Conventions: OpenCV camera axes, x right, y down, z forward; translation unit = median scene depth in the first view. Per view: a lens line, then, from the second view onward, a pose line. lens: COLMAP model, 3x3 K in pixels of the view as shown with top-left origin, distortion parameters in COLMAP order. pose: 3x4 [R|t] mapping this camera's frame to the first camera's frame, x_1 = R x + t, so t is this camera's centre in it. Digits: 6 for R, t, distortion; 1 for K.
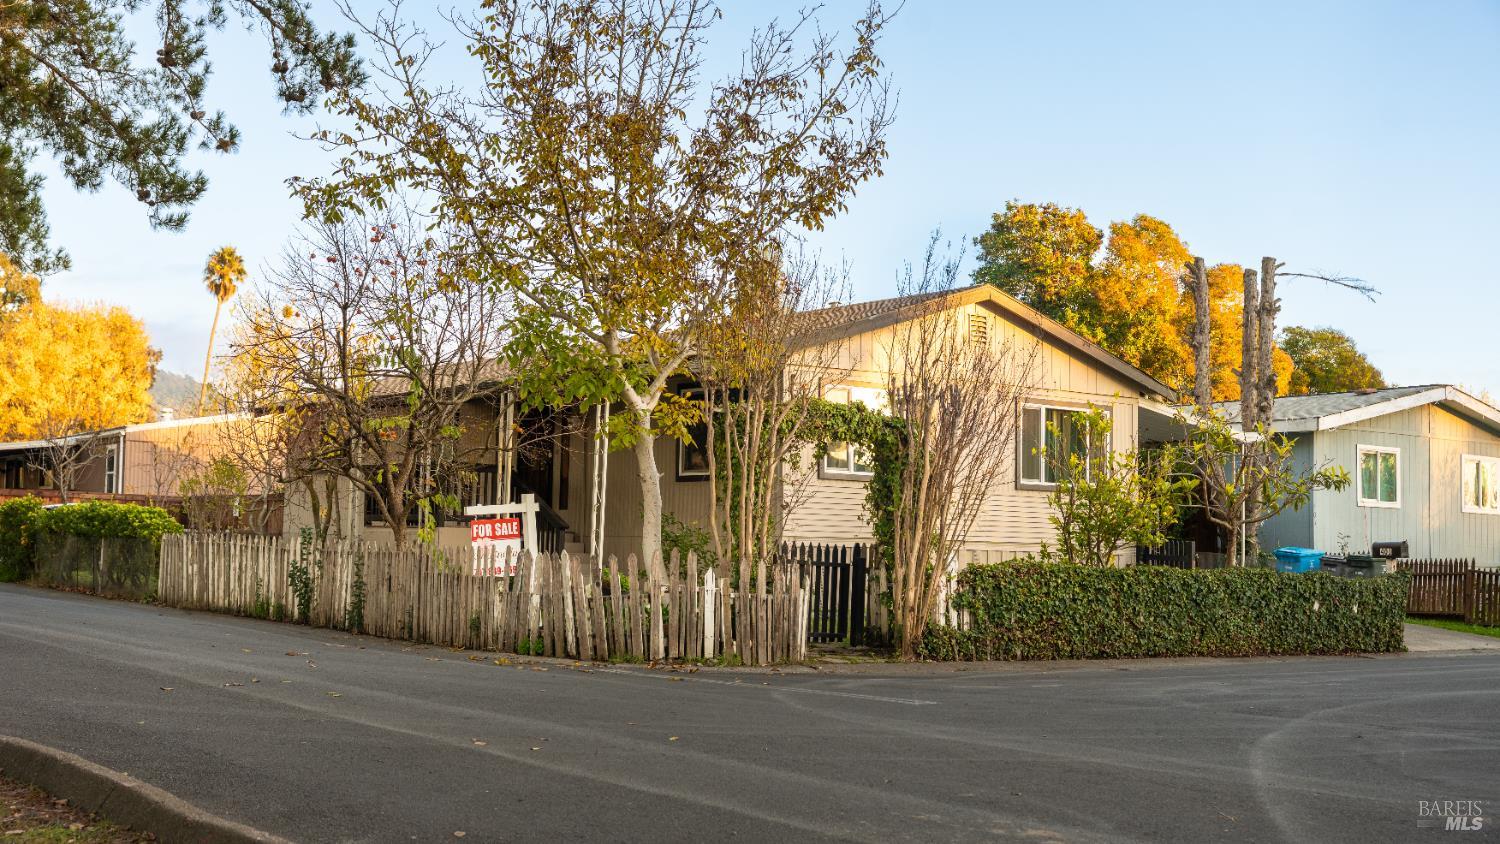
lens RADIAL K [[1854.0, 0, 750.1], [0, 1854.0, 423.0], [0, 0, 1]] dist [-0.000536, 0.000000]
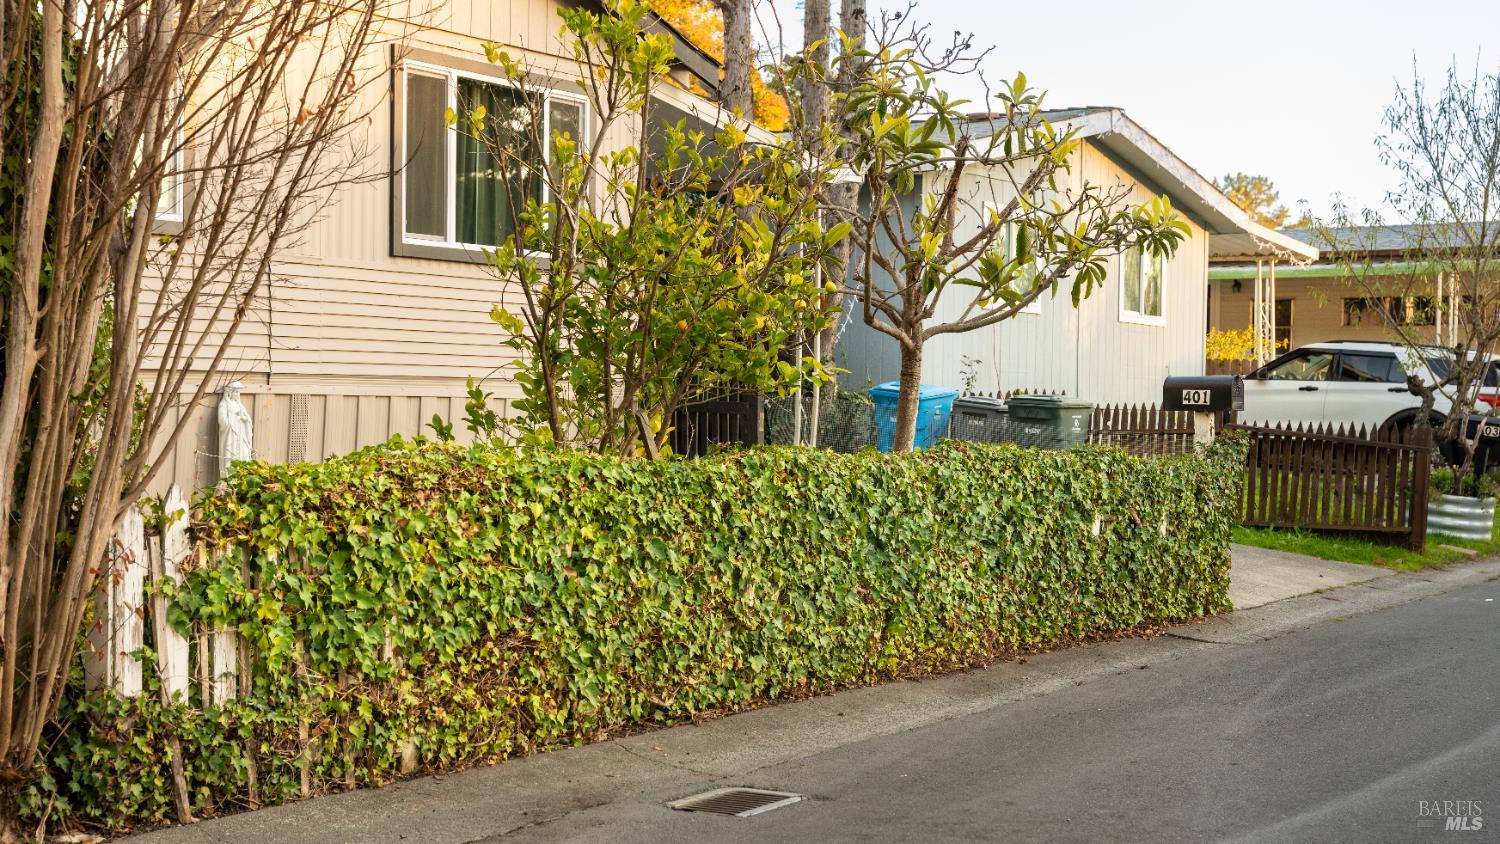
lens RADIAL K [[2132.7, 0, 749.8], [0, 2132.7, 424.4], [0, 0, 1]] dist [0.026185, 0.000000]
pose [[0.951246, -0.008445, 0.308316, 0.087632], [-0.020020, 0.995826, 0.089045, 0.037139], [-0.307782, -0.090876, 0.947107, 0.633346]]
